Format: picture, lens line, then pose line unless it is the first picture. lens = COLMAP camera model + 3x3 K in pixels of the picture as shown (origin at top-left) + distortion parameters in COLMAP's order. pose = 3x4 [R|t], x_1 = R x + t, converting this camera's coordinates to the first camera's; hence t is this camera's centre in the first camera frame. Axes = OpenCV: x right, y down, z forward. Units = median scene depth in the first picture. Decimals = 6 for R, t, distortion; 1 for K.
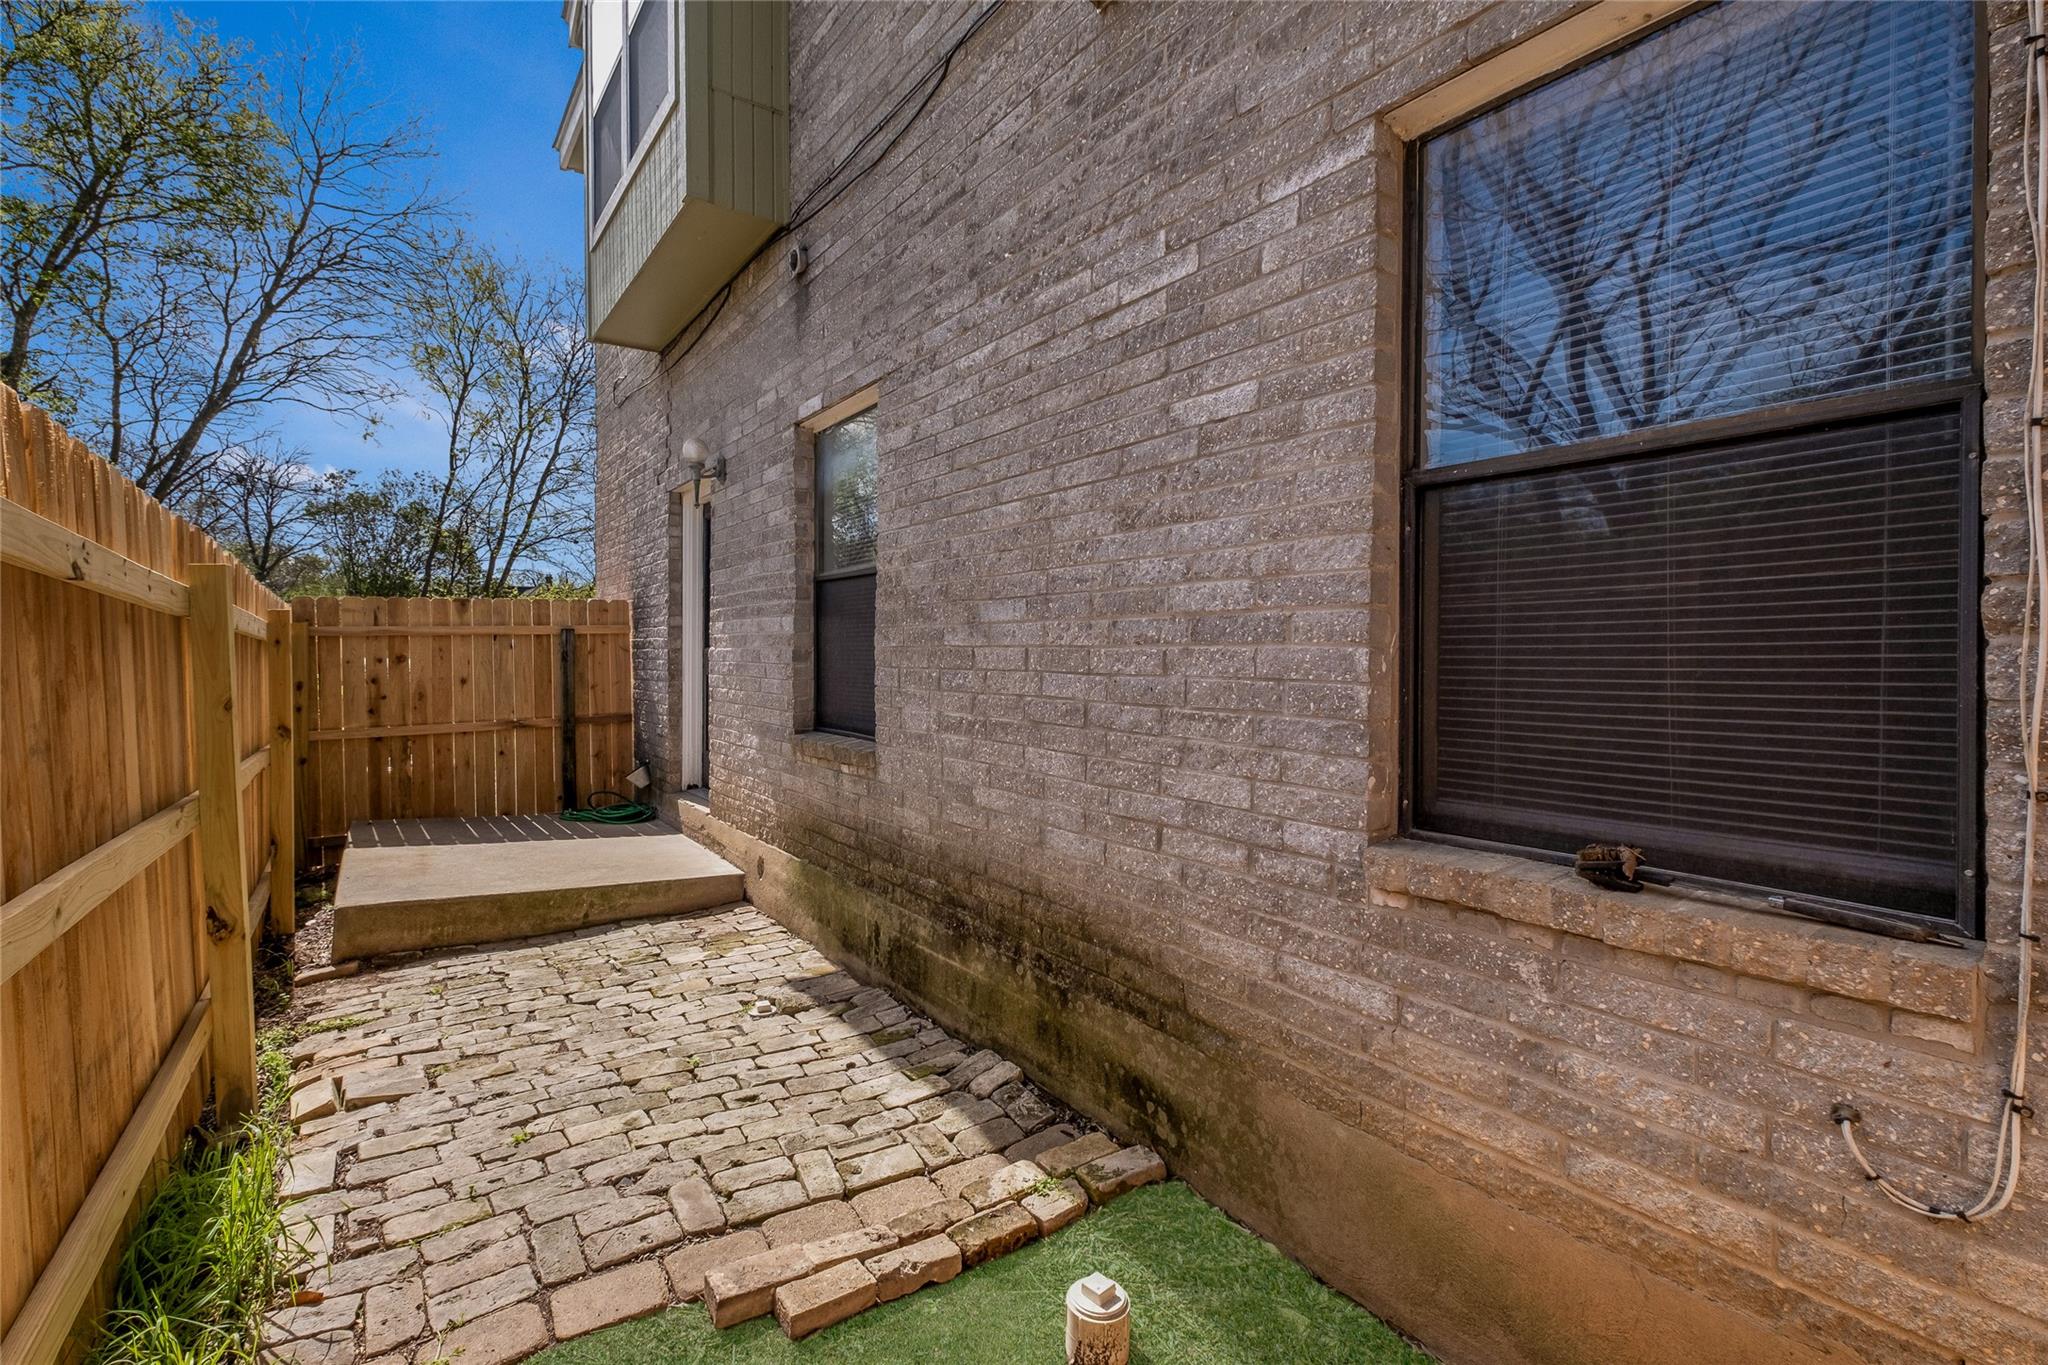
lens RADIAL K [[900.1, 0, 1006.8], [0, 900.1, 647.3], [0, 0, 1]] dist [-0.000560, -0.010671]
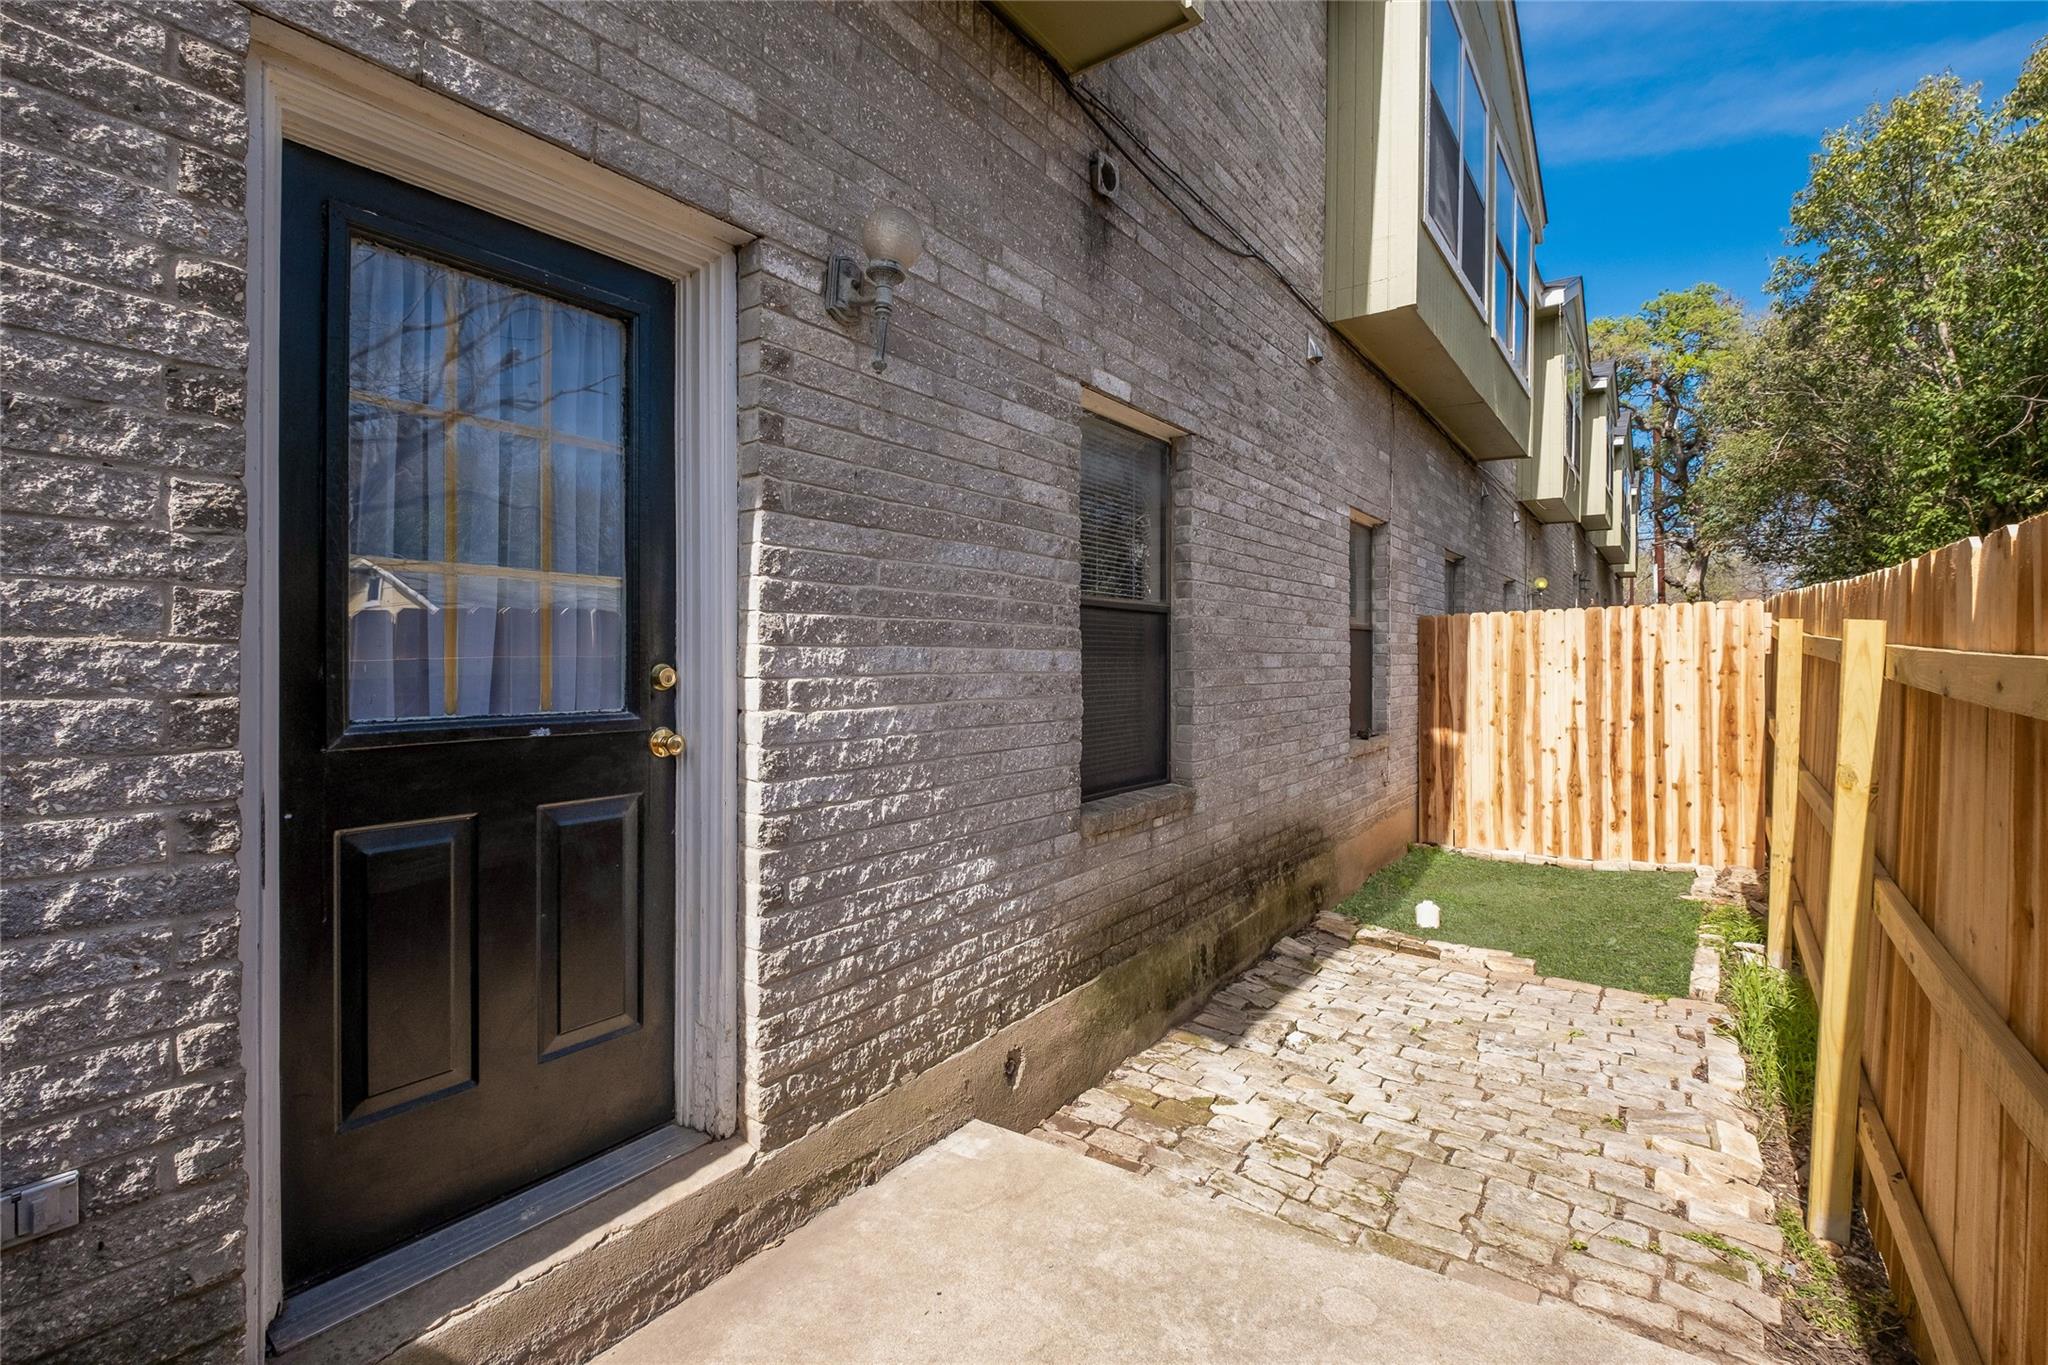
lens RADIAL K [[900.1, 0, 1006.8], [0, 900.1, 647.3], [0, 0, 1]] dist [-0.000560, -0.010671]
pose [[-0.305903, 0.005453, 0.952047, -1.195845], [-0.008710, 0.999926, -0.008526, -0.041021], [-0.952023, -0.010900, -0.305833, 1.695191]]
